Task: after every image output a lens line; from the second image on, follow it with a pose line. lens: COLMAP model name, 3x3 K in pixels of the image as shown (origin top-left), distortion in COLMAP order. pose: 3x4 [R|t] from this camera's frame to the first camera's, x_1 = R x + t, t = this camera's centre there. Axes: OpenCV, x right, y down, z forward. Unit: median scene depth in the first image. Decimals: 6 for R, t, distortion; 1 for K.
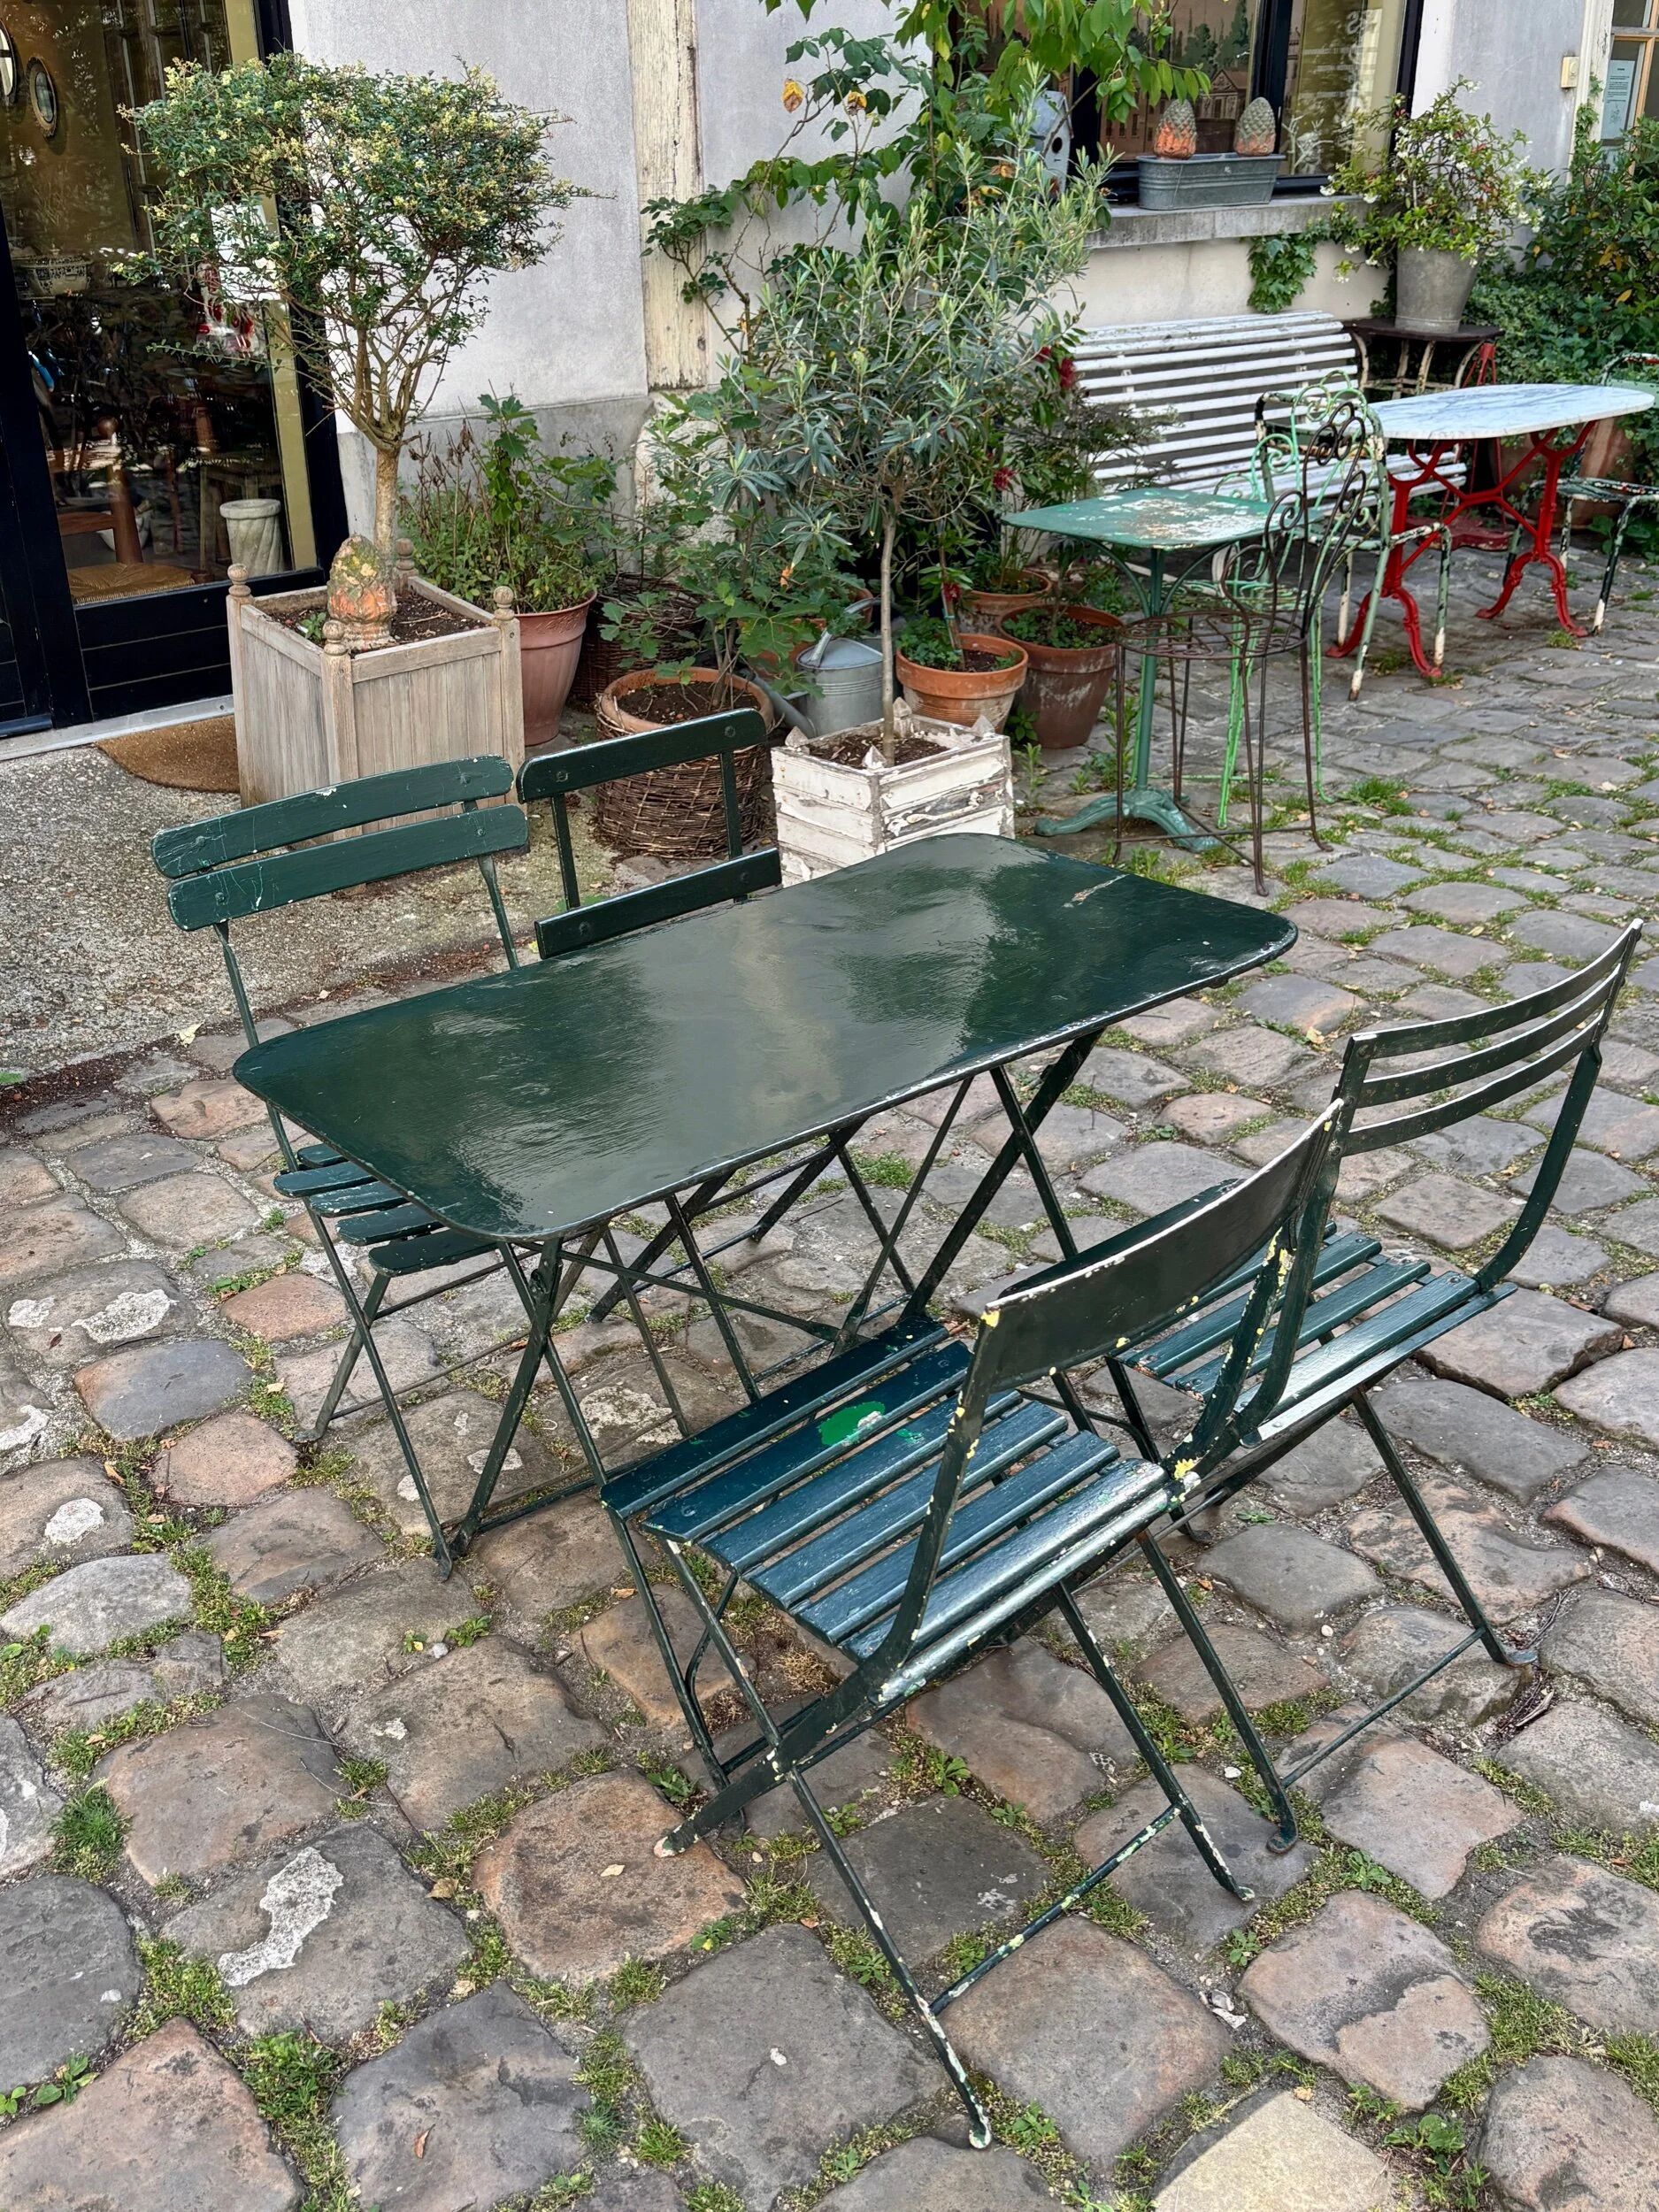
lens RADIAL K [[2009.2, 0, 793.2], [0, 2009.2, 1101.8], [0, 0, 1]] dist [0.015355, 0.000000]
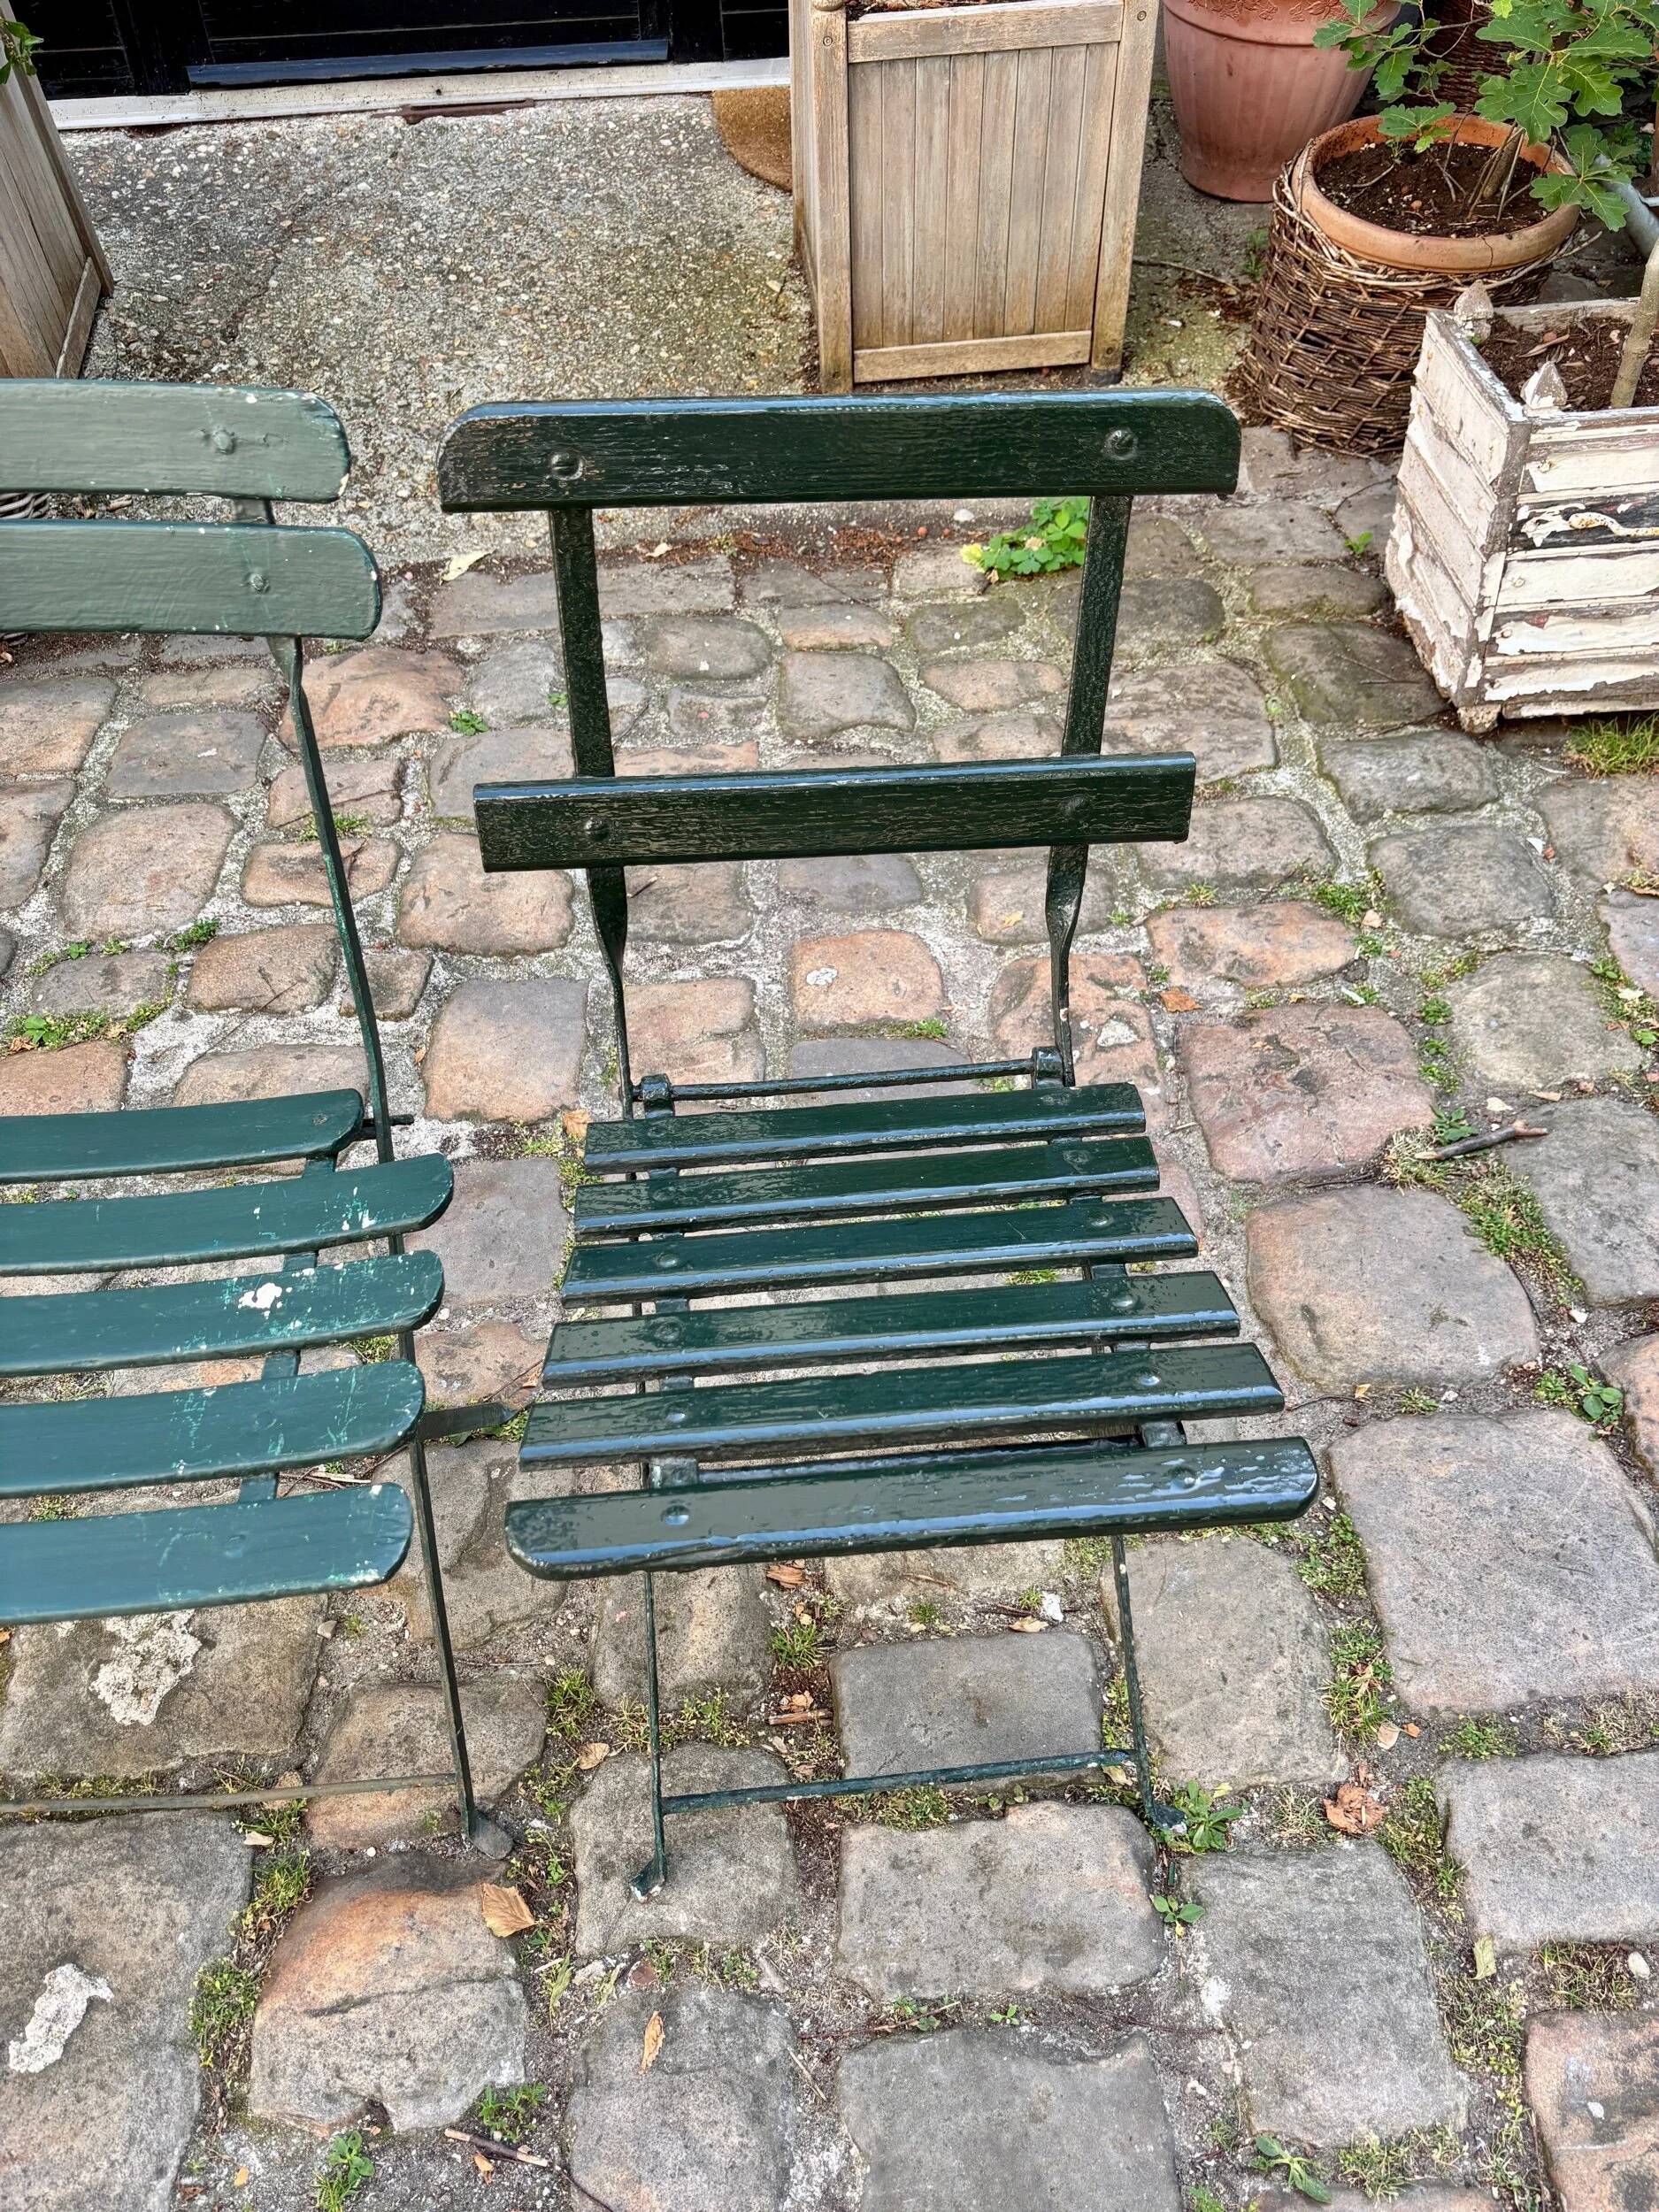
lens RADIAL K [[1684.3, 0, 844.7], [0, 1684.3, 1110.7], [0, 0, 1]] dist [0.026908, -0.027729]
pose [[0.821687, 0.410606, -0.395263, 0.163027], [-0.241067, 0.878816, 0.411788, -0.164397], [0.516446, -0.243076, 0.821095, 0.567292]]
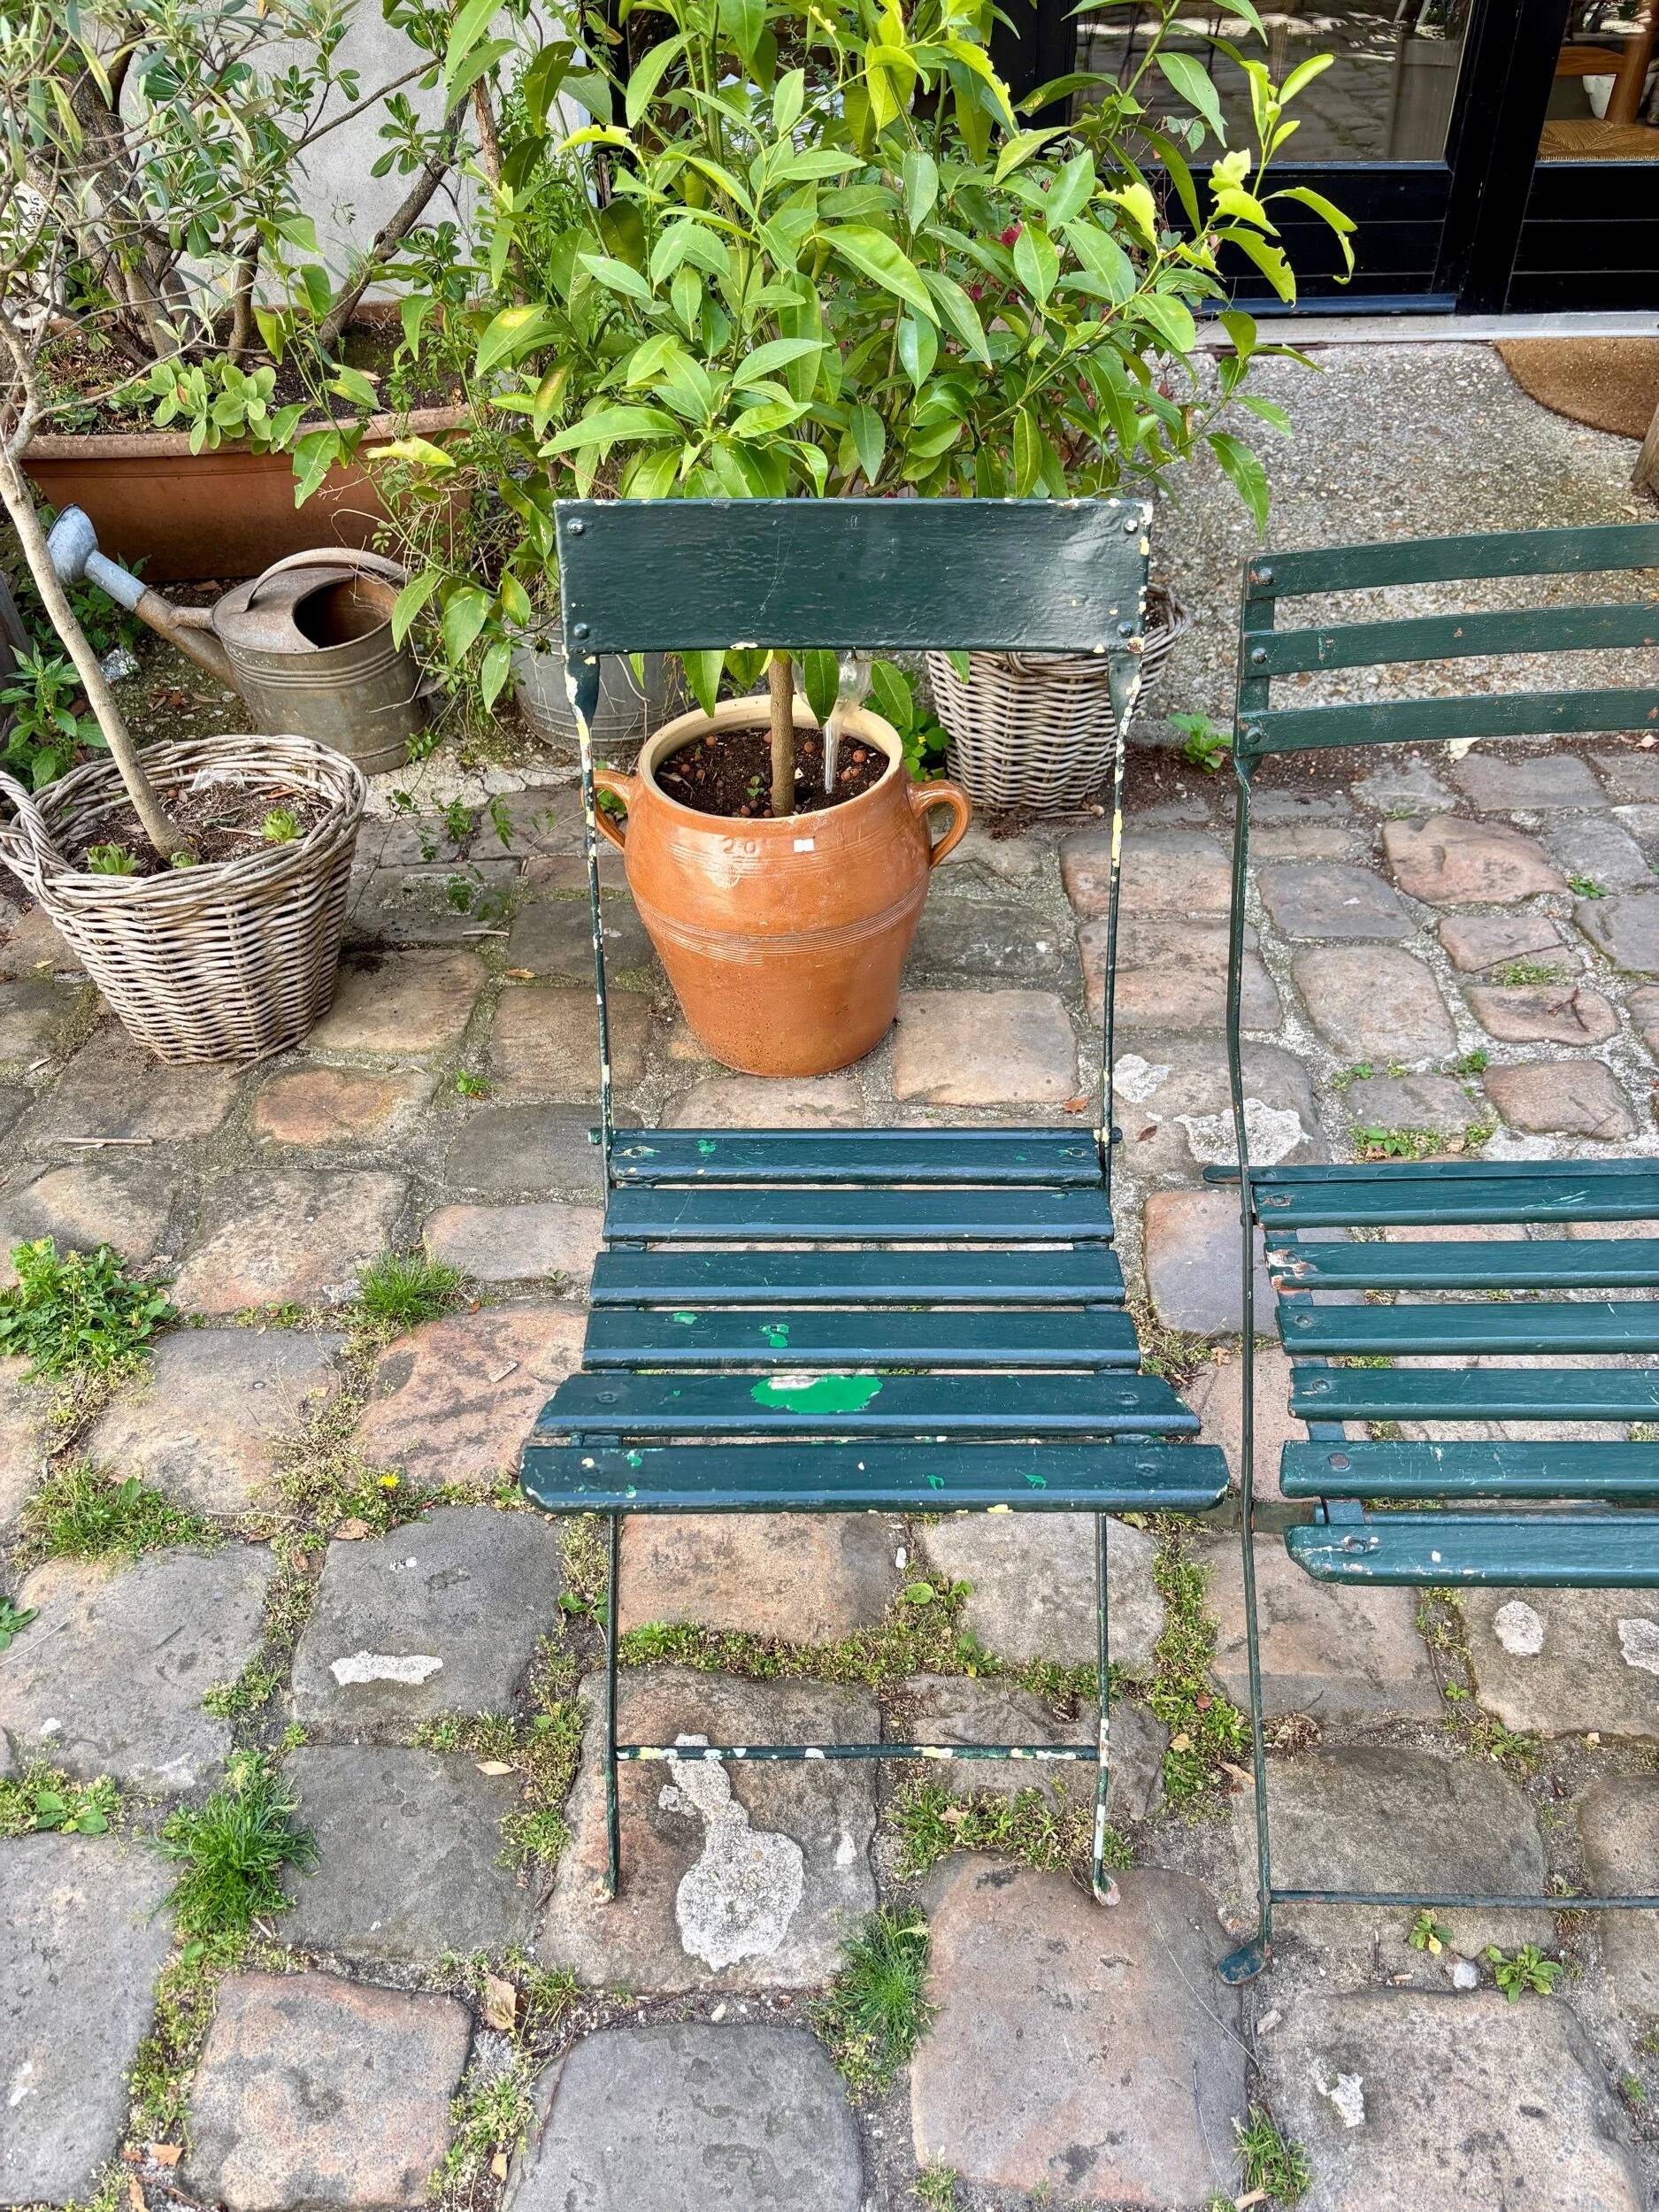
lens RADIAL K [[1686.3, 0, 834.9], [0, 1686.3, 1112.5], [0, 0, 1]] dist [0.036775, -0.042996]
pose [[0.773344, 0.410115, -0.483472, -0.118572], [-0.277430, 0.904612, 0.323589, -0.056379], [0.570063, -0.116116, 0.813354, 0.321062]]
